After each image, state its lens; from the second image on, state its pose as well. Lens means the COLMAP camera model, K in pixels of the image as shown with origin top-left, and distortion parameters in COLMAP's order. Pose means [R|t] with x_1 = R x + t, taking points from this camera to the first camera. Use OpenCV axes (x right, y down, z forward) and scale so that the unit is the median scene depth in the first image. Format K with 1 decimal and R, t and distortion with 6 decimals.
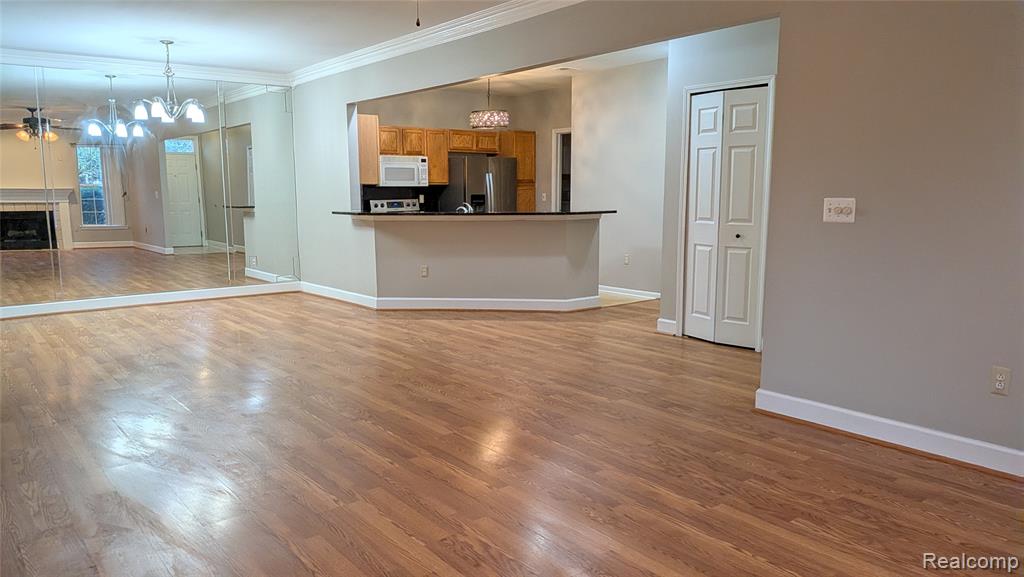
lens RADIAL K [[733.0, 0, 496.2], [0, 733.0, 294.1], [0, 0, 1]] dist [0.078125, -0.126268]
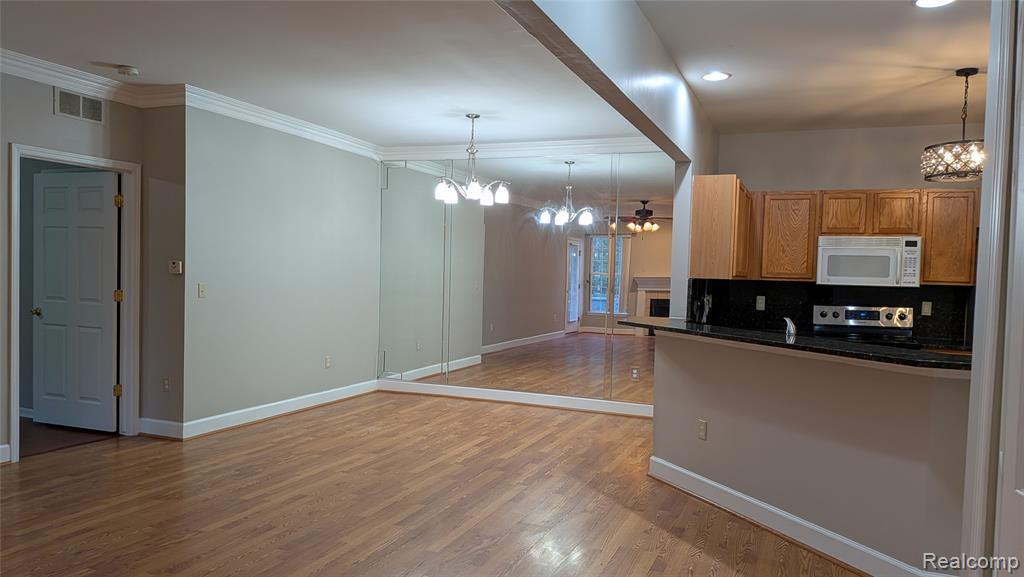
lens RADIAL K [[738.1, 0, 504.0], [0, 738.1, 301.0], [0, 0, 1]] dist [0.025599, -0.045464]
pose [[0.493618, 0.055082, -0.867933, 0.254014], [-0.153863, 0.987780, -0.024818, -0.072497], [0.855960, 0.145794, 0.496061, 0.439393]]
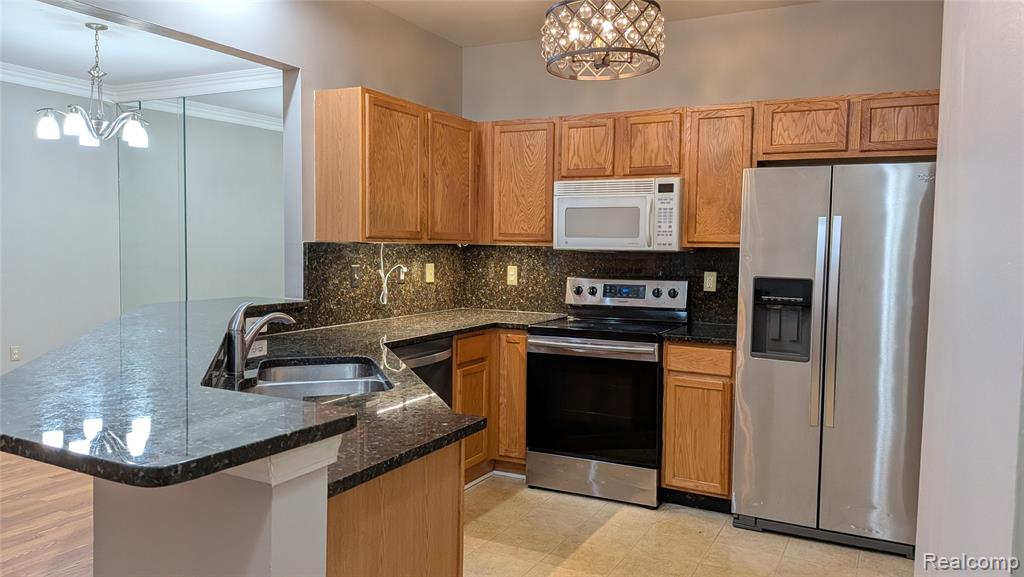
lens RADIAL K [[733.0, 0, 524.6], [0, 733.0, 281.1], [0, 0, 1]] dist [0.078125, -0.126268]
pose [[0.428613, 0.061860, -0.901368, 0.233618], [-0.145923, 0.989295, -0.001494, -0.119424], [0.891626, 0.132170, 0.433052, 0.763946]]
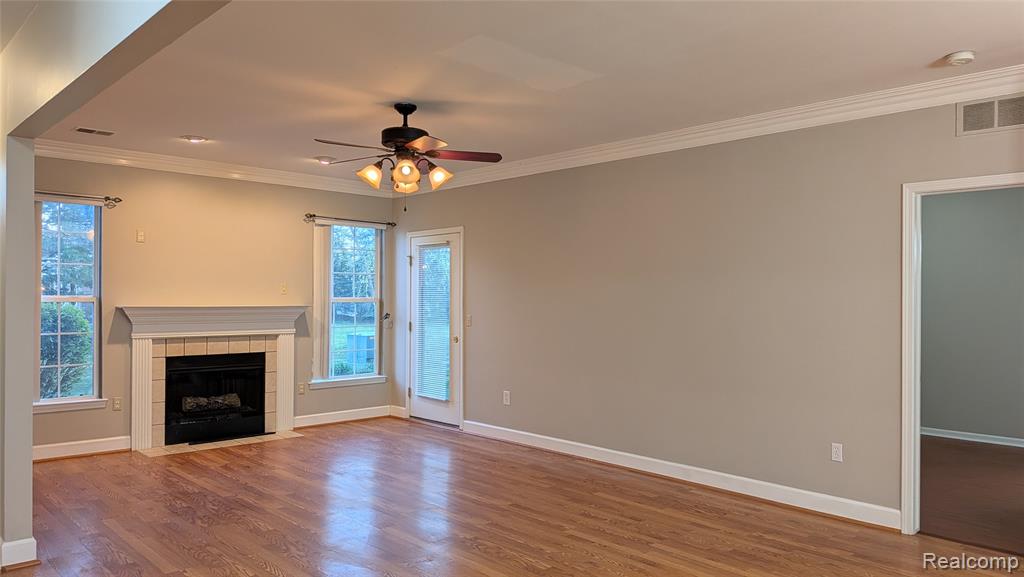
lens RADIAL K [[733.0, 0, 536.0], [0, 733.0, 294.7], [0, 0, 1]] dist [0.078125, -0.126268]
pose [[-0.993156, -0.002245, -0.116772, -0.062986], [-0.018742, 0.989922, 0.140368, -0.130596], [0.115280, 0.141596, -0.983189, 0.821923]]
